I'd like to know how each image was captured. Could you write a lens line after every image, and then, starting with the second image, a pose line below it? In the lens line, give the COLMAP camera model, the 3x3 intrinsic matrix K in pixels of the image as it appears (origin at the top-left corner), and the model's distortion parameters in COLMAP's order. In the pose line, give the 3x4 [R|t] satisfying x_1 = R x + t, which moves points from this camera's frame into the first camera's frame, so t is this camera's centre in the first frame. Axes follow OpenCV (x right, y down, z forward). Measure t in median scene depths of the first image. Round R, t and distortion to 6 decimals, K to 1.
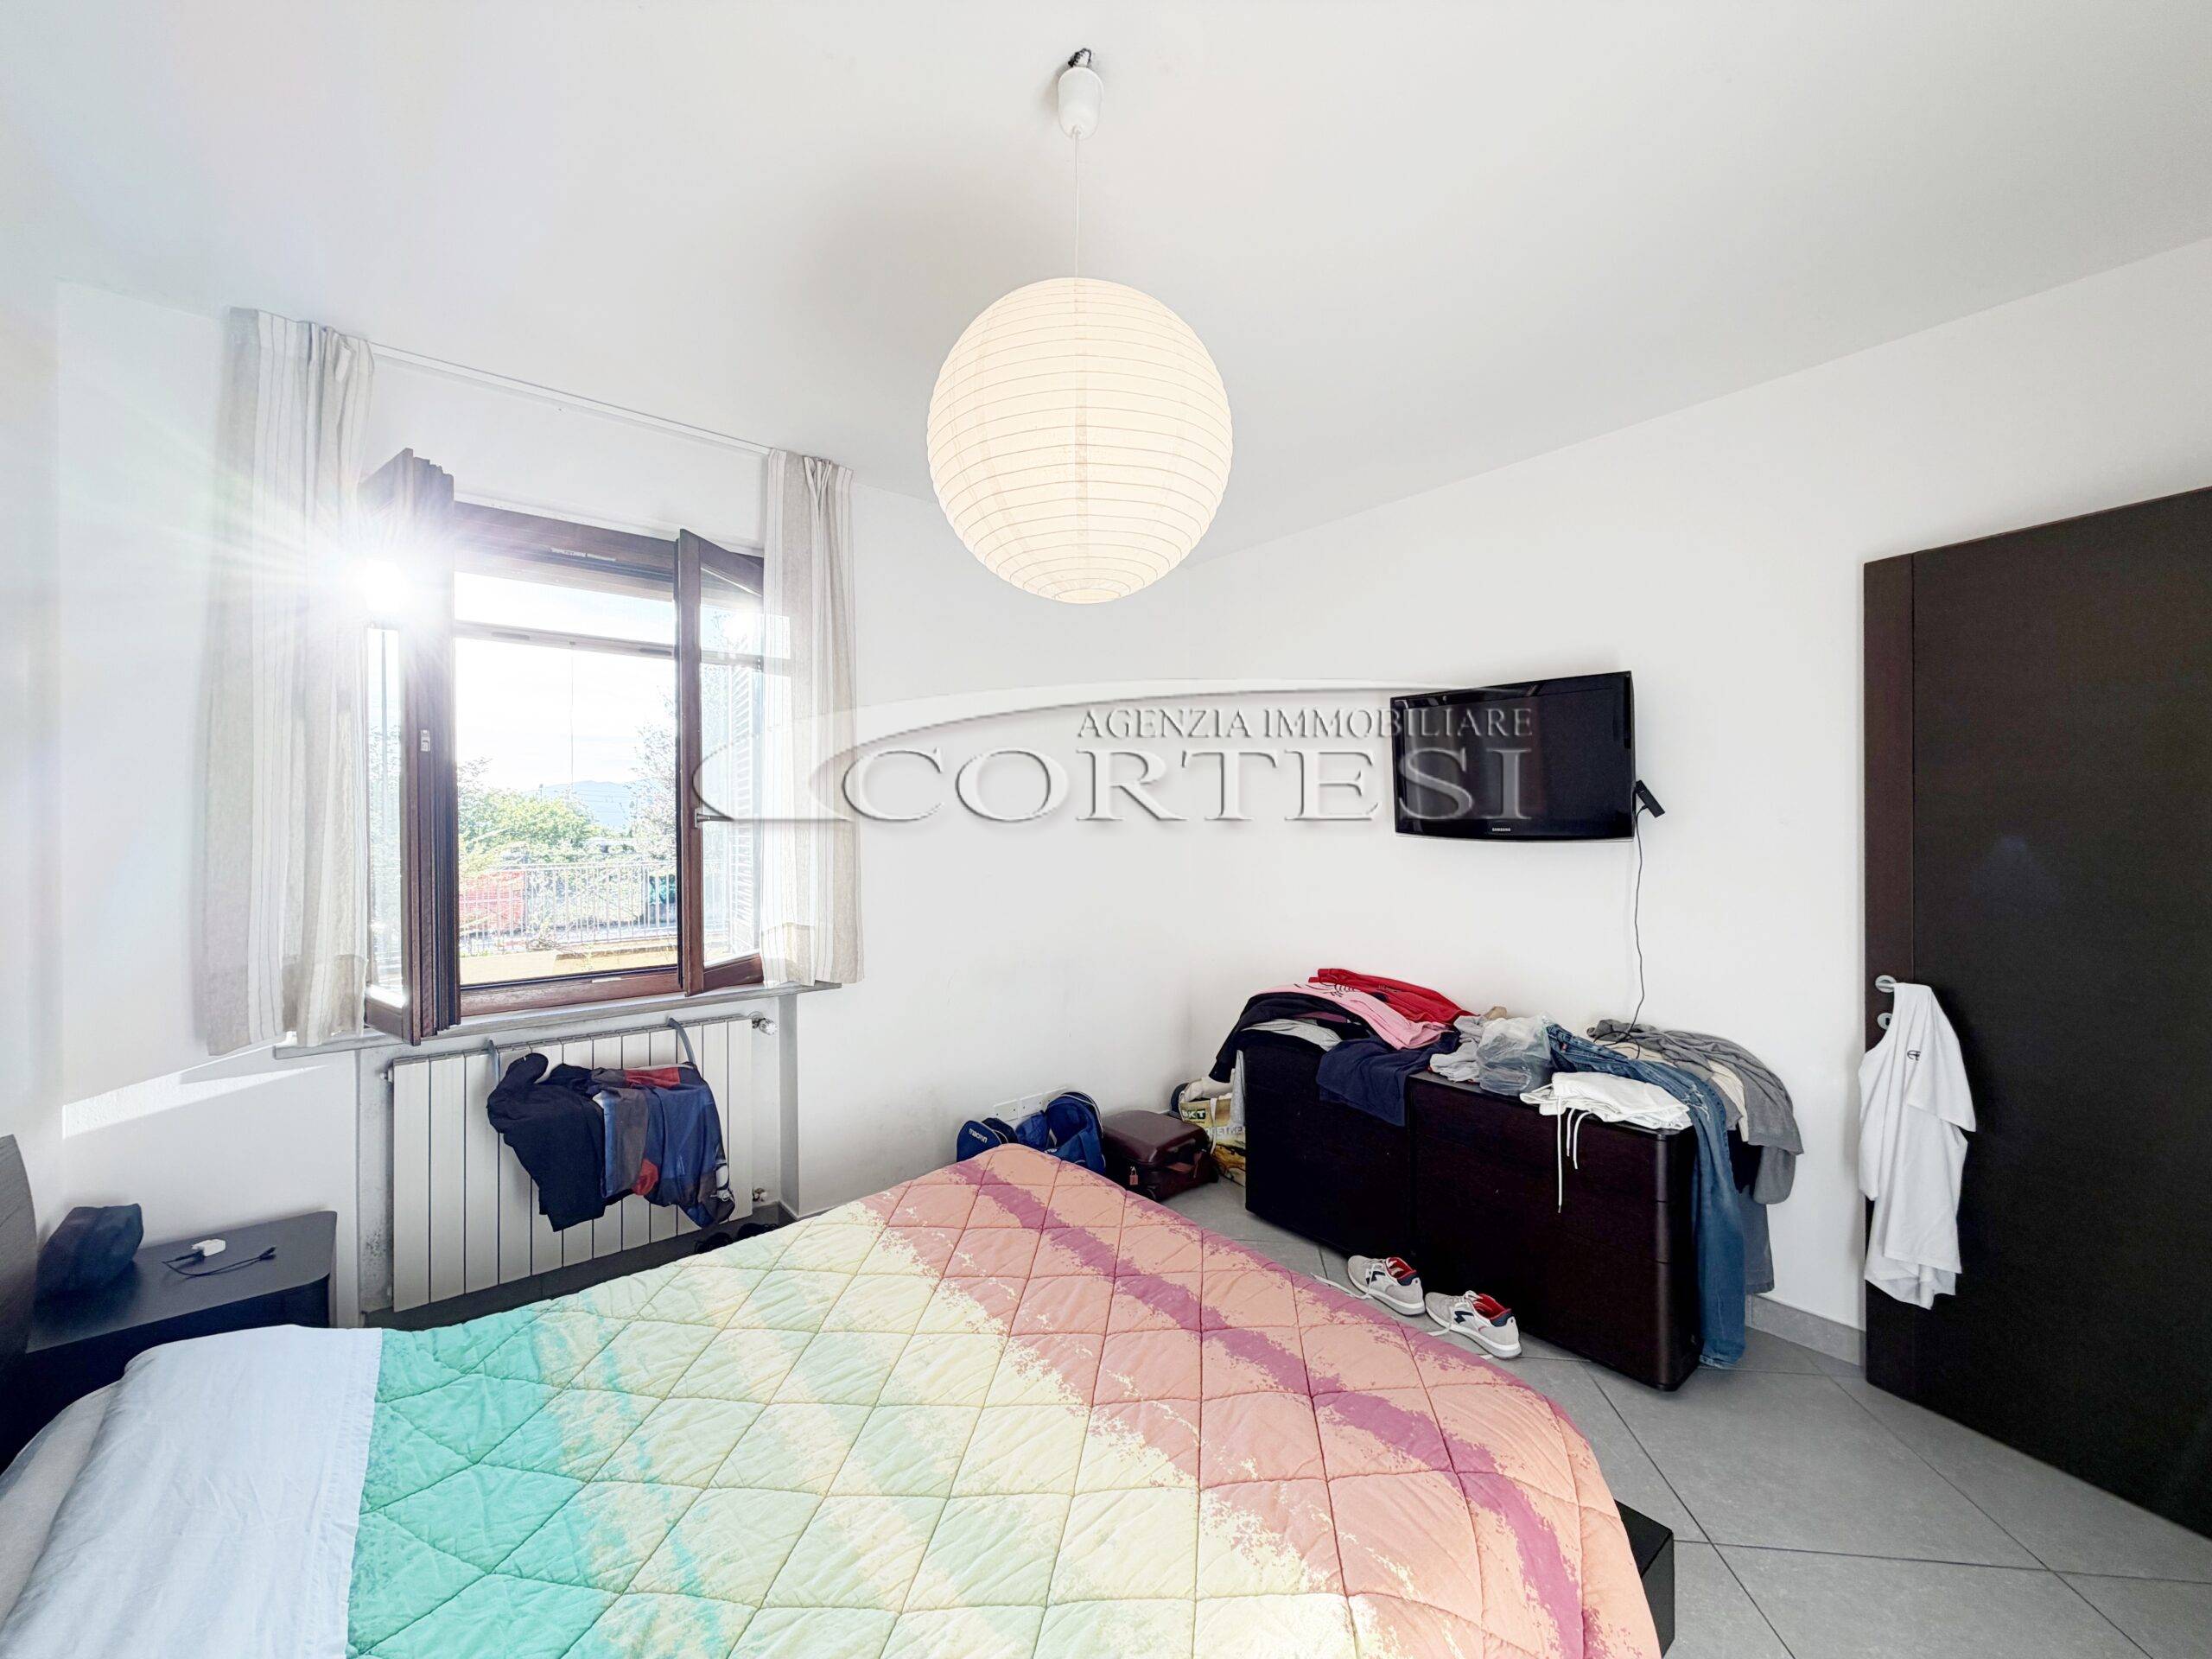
lens RADIAL K [[877.0, 0, 1105.6], [0, 877.0, 831.2], [0, 0, 1]] dist [0.000476, 0.000001]
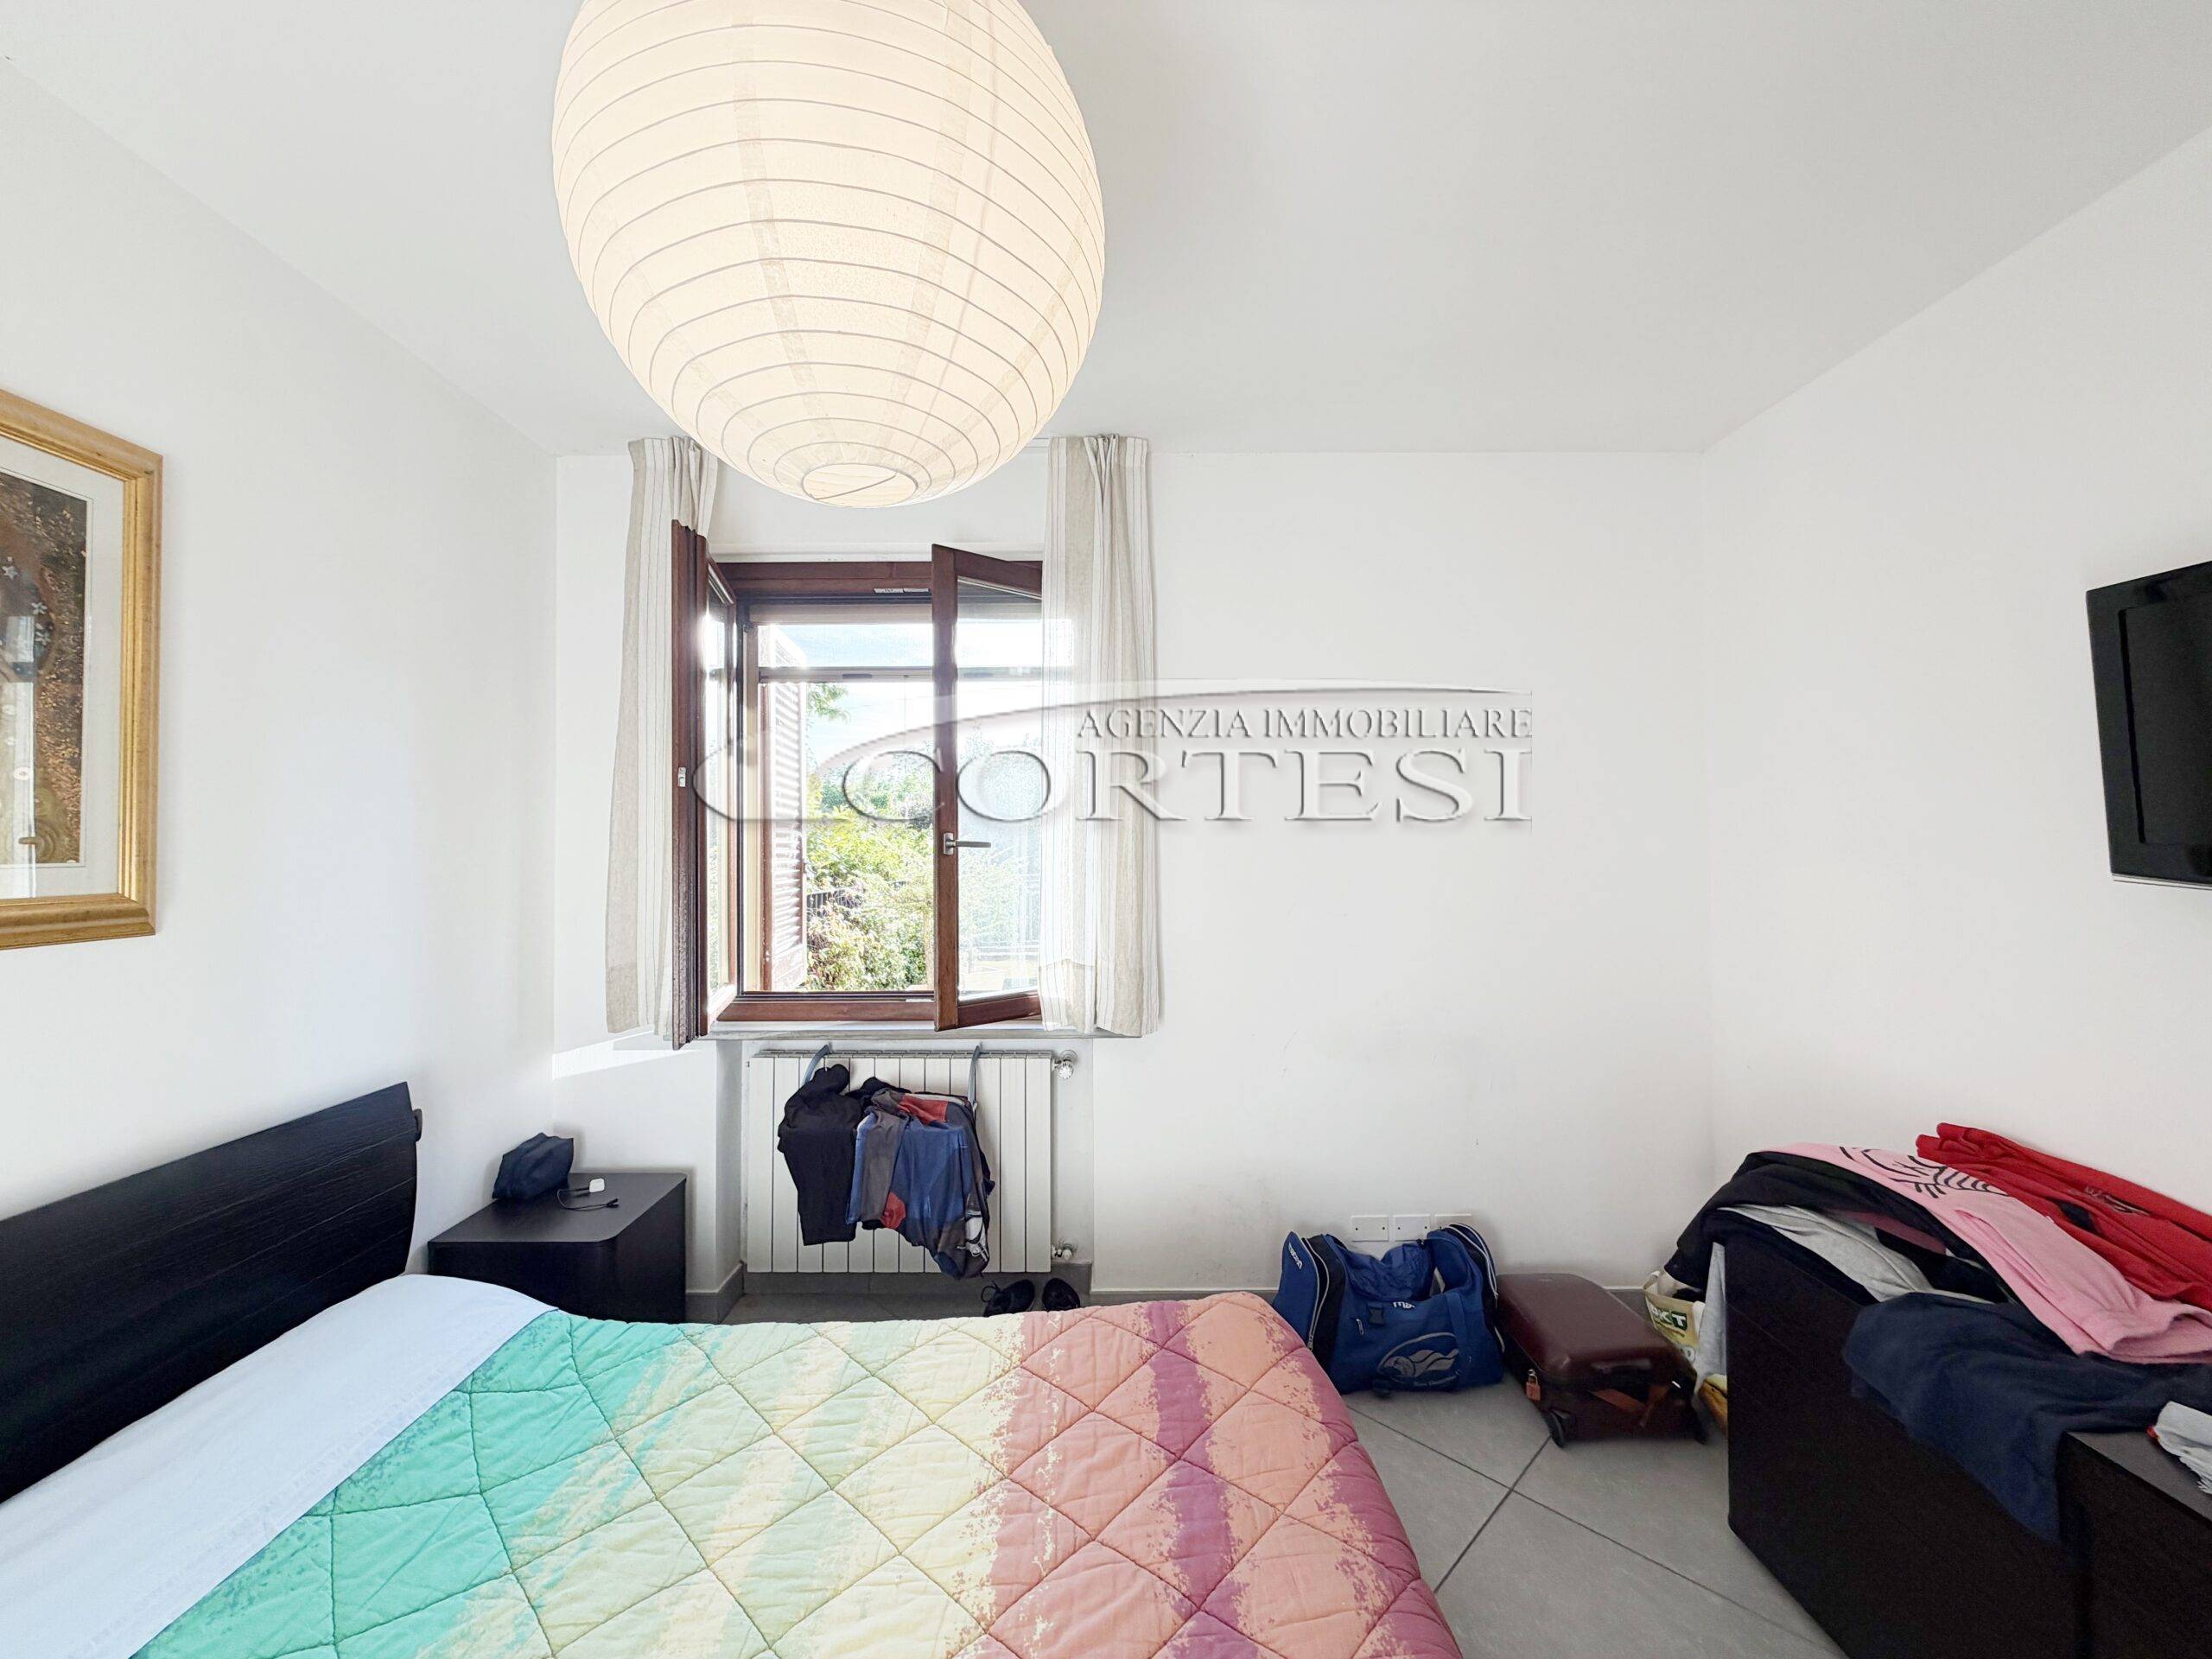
lens RADIAL K [[880.1, 0, 1099.5], [0, 880.1, 828.1], [0, 0, 1]] dist [-0.000675, 0.000024]
pose [[0.771536, -0.007673, -0.636139, 0.263450], [-0.003131, 0.999869, -0.015858, -0.017153], [0.636178, 0.014226, 0.771411, 0.359217]]
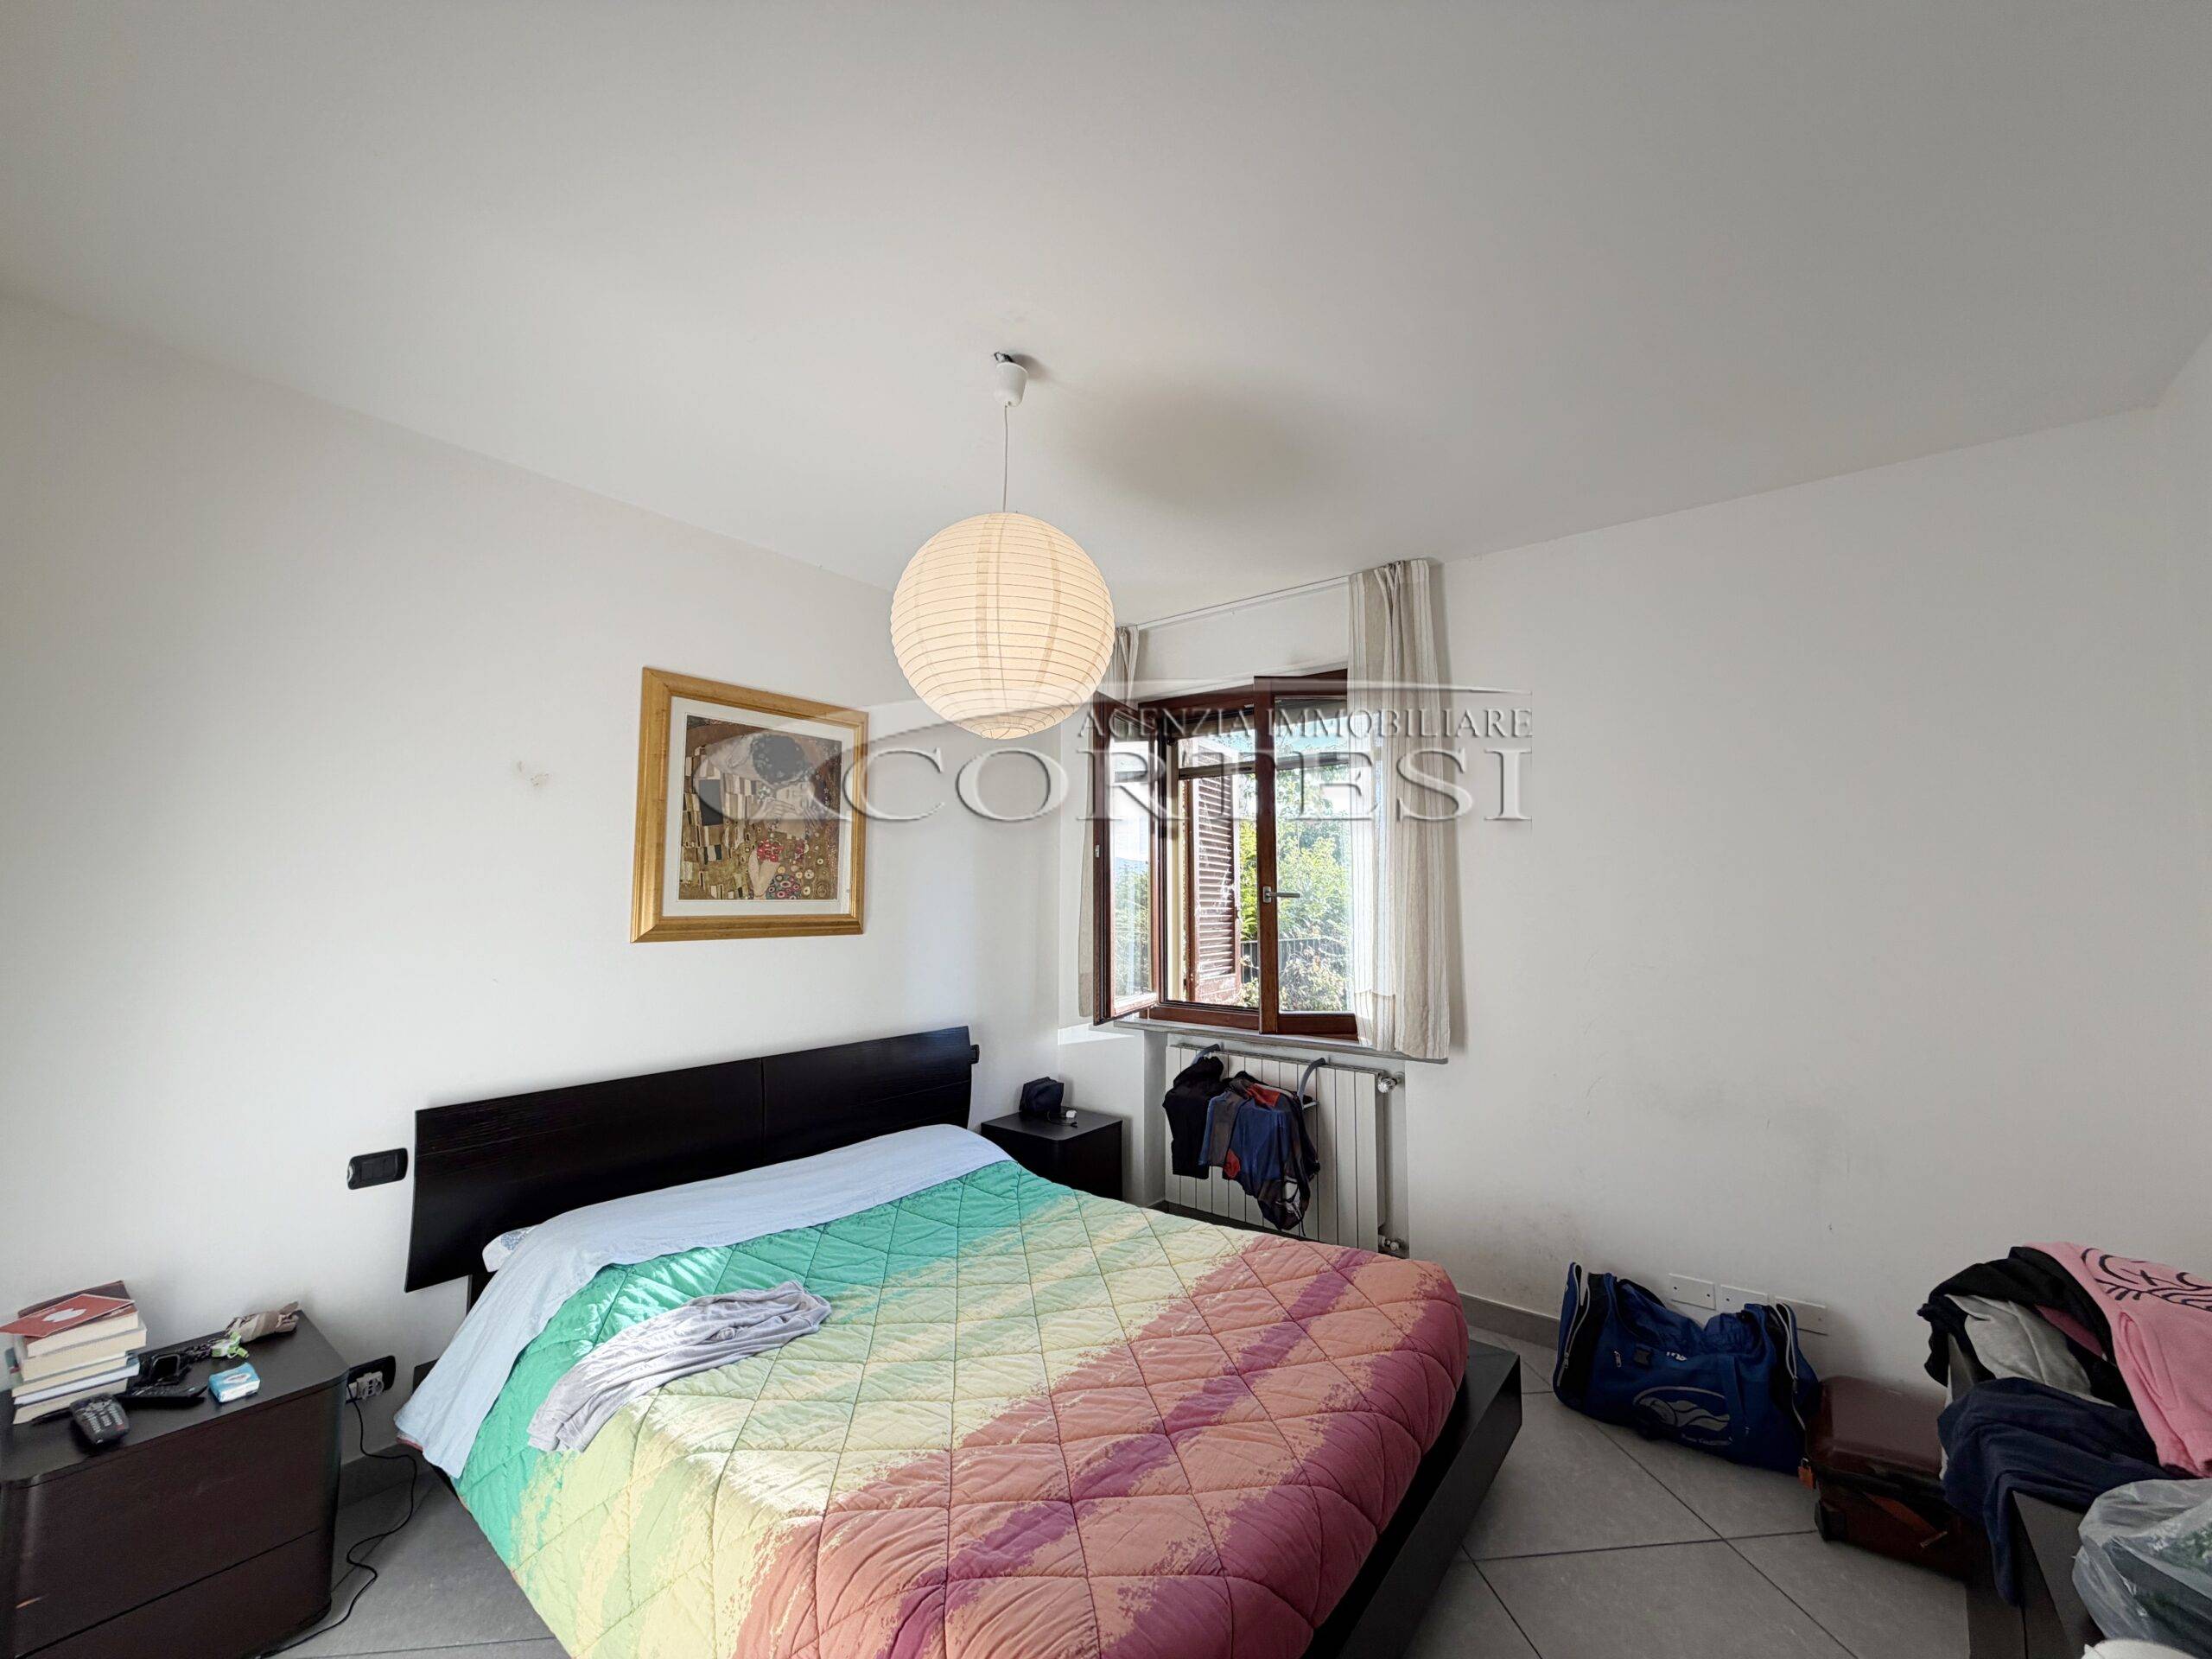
lens RADIAL K [[880.1, 0, 1099.5], [0, 880.1, 828.1], [0, 0, 1]] dist [-0.000675, 0.000024]
pose [[0.214241, -0.070564, -0.974229, 0.725600], [-0.008760, 0.997208, -0.074154, -0.013940], [0.976742, 0.024421, 0.213025, 0.473216]]
